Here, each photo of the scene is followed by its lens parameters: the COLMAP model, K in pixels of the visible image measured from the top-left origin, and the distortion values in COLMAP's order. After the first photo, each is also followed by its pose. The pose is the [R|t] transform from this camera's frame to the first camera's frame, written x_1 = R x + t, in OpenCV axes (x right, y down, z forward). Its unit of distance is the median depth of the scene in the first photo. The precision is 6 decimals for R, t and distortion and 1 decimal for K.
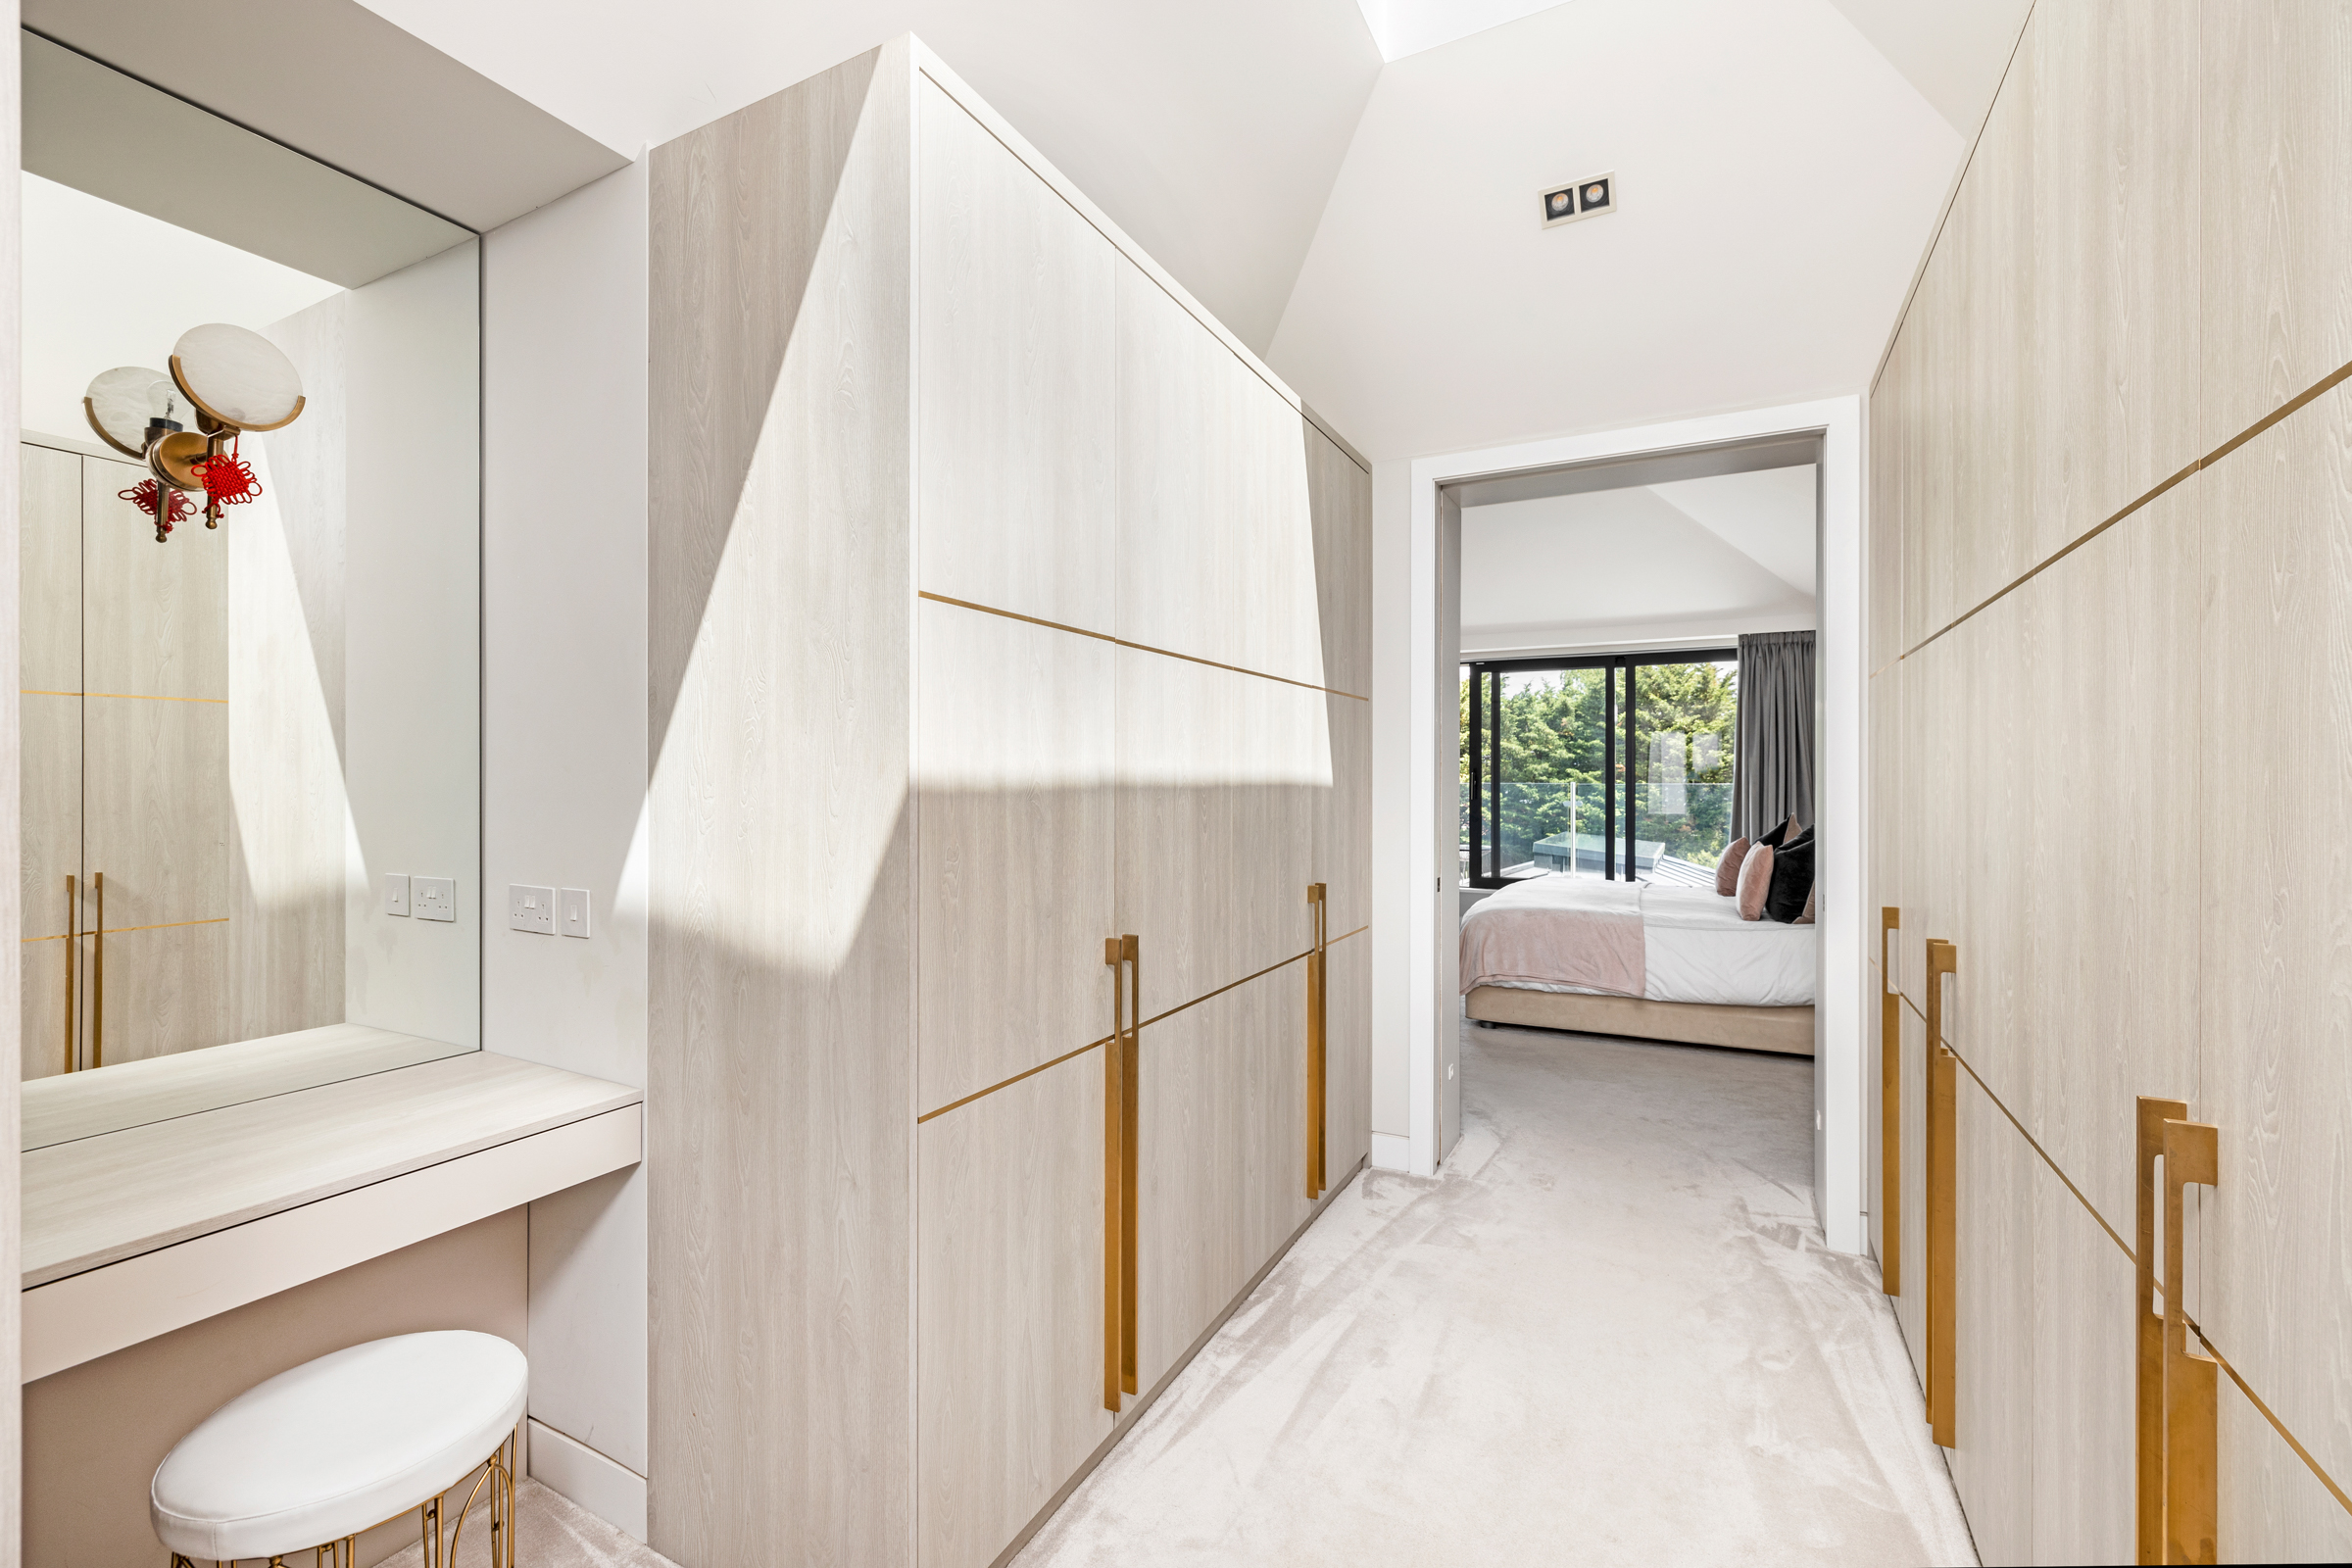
lens RADIAL K [[1009.2, 0, 1172.4], [0, 1009.2, 771.1], [0, 0, 1]] dist [-0.001440, -0.000060]
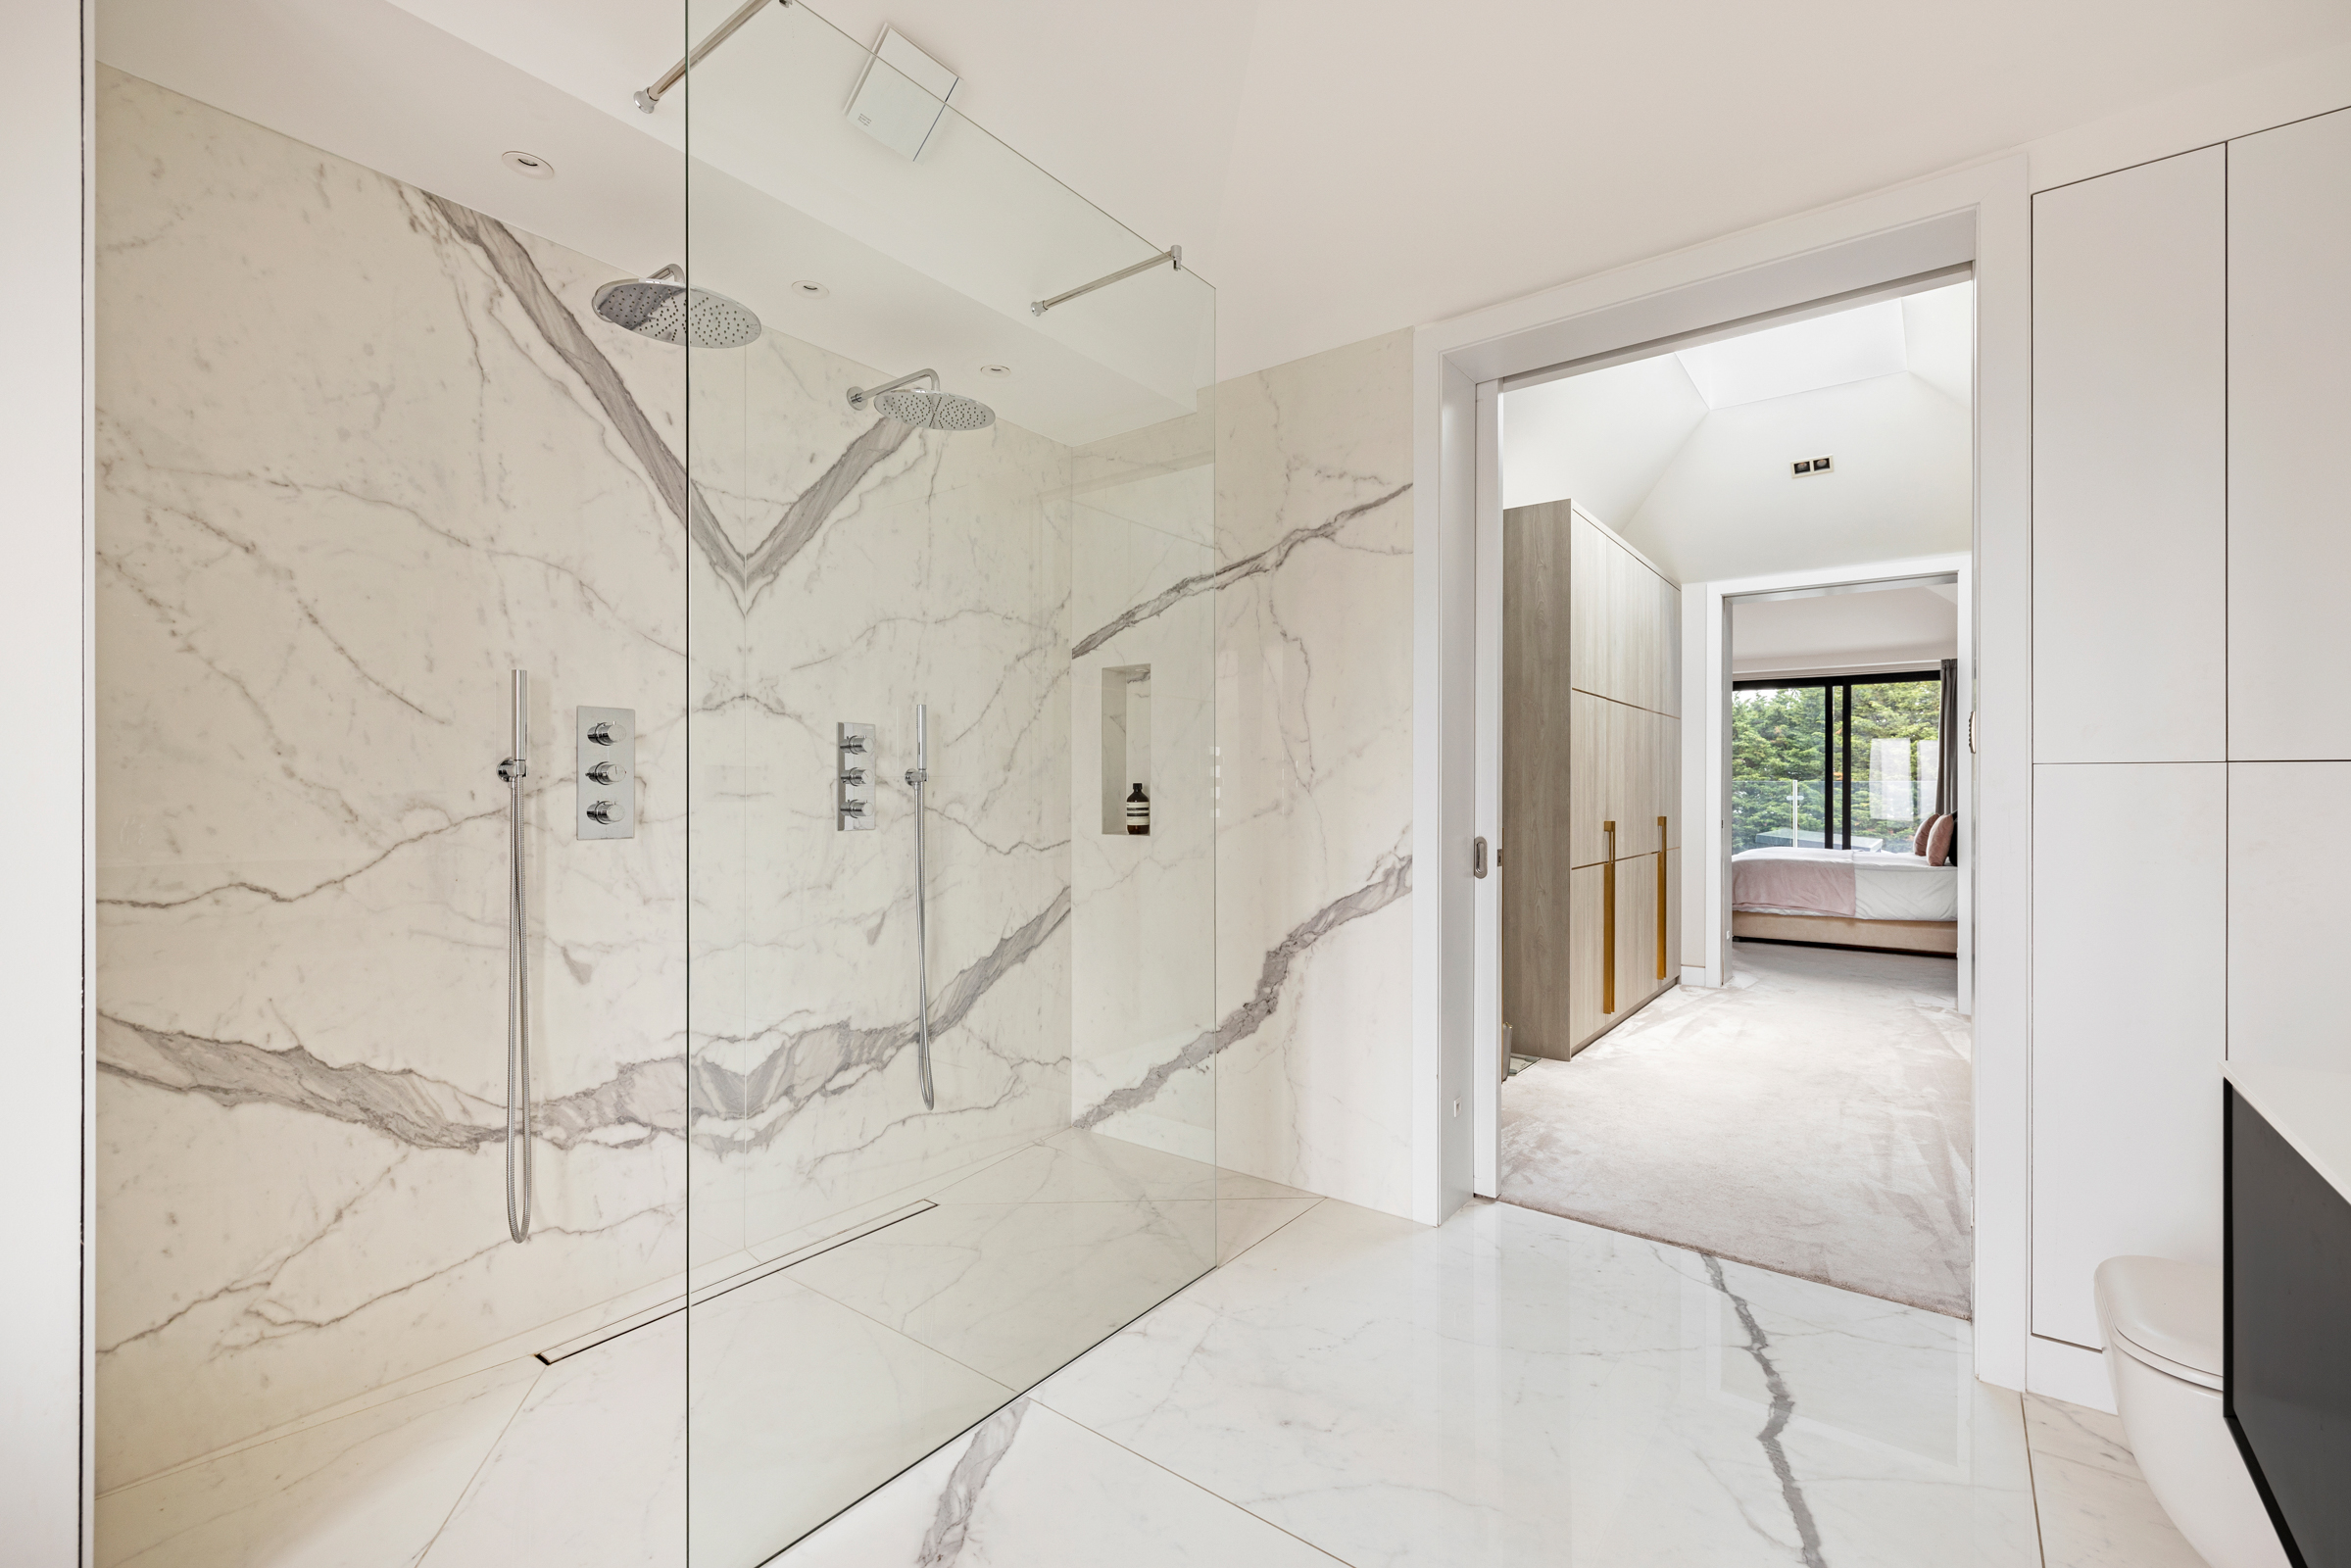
lens RADIAL K [[1009.8, 0, 1175.5], [0, 1009.8, 784.0], [0, 0, 1]] dist [0.000437, 0.000182]
pose [[0.986439, 0.000536, -0.164127, -0.162157], [-0.000400, 1.000000, 0.000863, 0.017400], [0.164127, -0.000785, 0.986439, -0.372758]]
